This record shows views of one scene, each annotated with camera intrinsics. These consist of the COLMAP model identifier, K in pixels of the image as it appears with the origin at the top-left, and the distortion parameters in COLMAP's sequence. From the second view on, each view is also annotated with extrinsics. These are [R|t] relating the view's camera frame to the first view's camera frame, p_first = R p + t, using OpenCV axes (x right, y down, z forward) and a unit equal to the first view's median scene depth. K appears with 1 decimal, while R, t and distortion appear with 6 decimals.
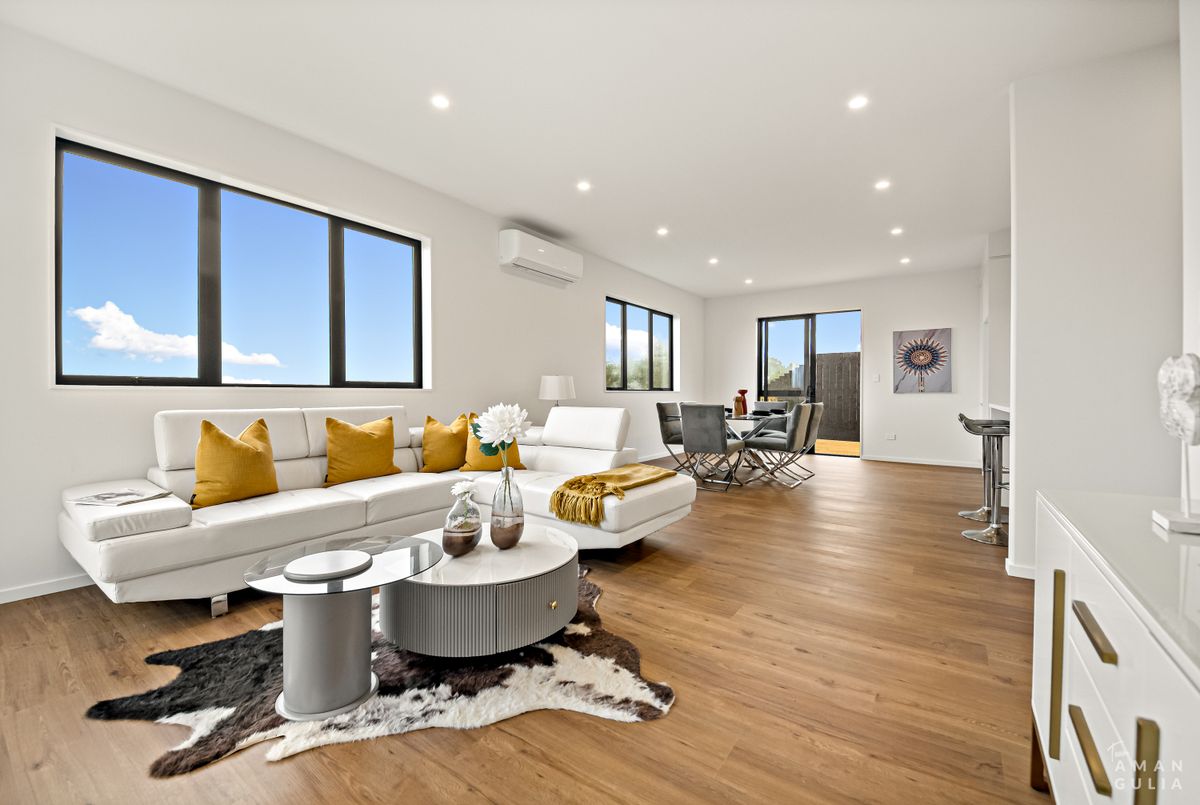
lens RADIAL K [[507.9, 0, 600.0], [0, 507.9, 402.5], [0, 0, 1]] dist [-0.000839, -0.000297]
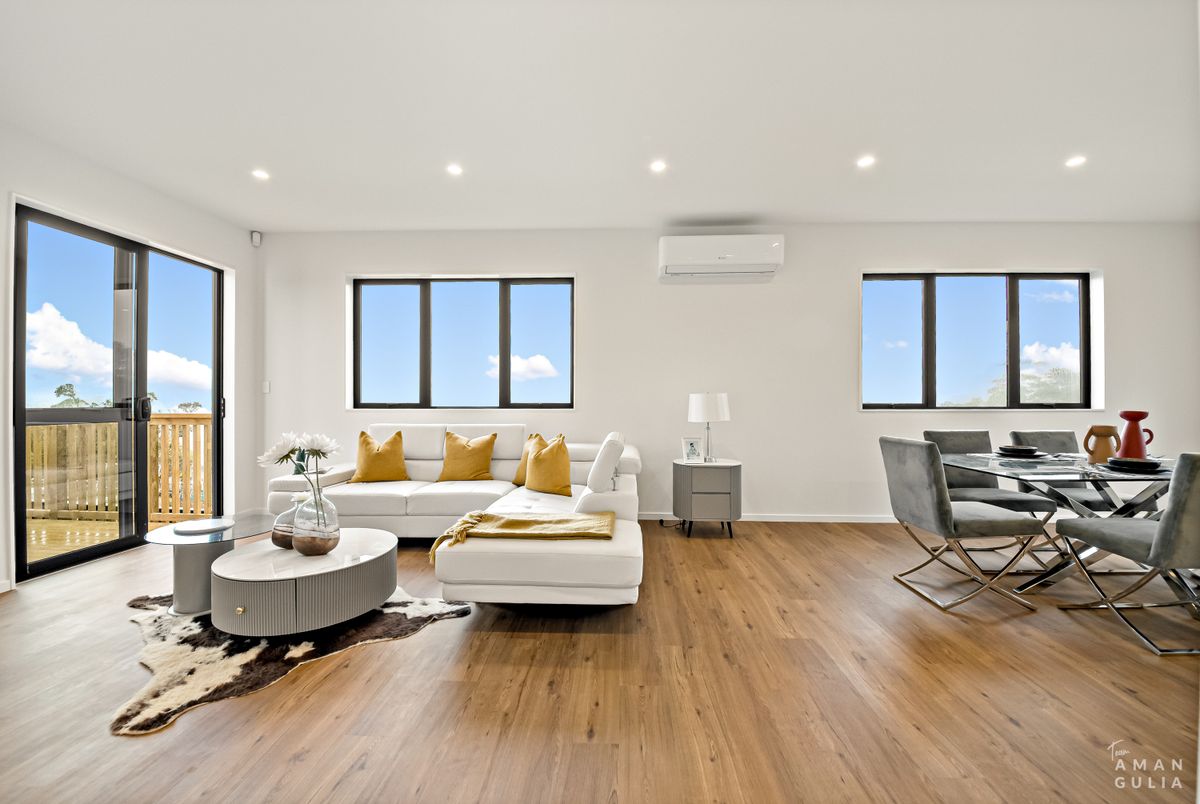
lens RADIAL K [[469.8, 0, 600.0], [0, 469.8, 402.0], [0, 0, 1]] dist [0.000119, -0.009902]
pose [[0.517588, -0.001126, -0.855629, 0.783338], [-0.014699, 0.999840, -0.010208, -0.045153], [0.855504, 0.017861, 0.517489, 0.722991]]
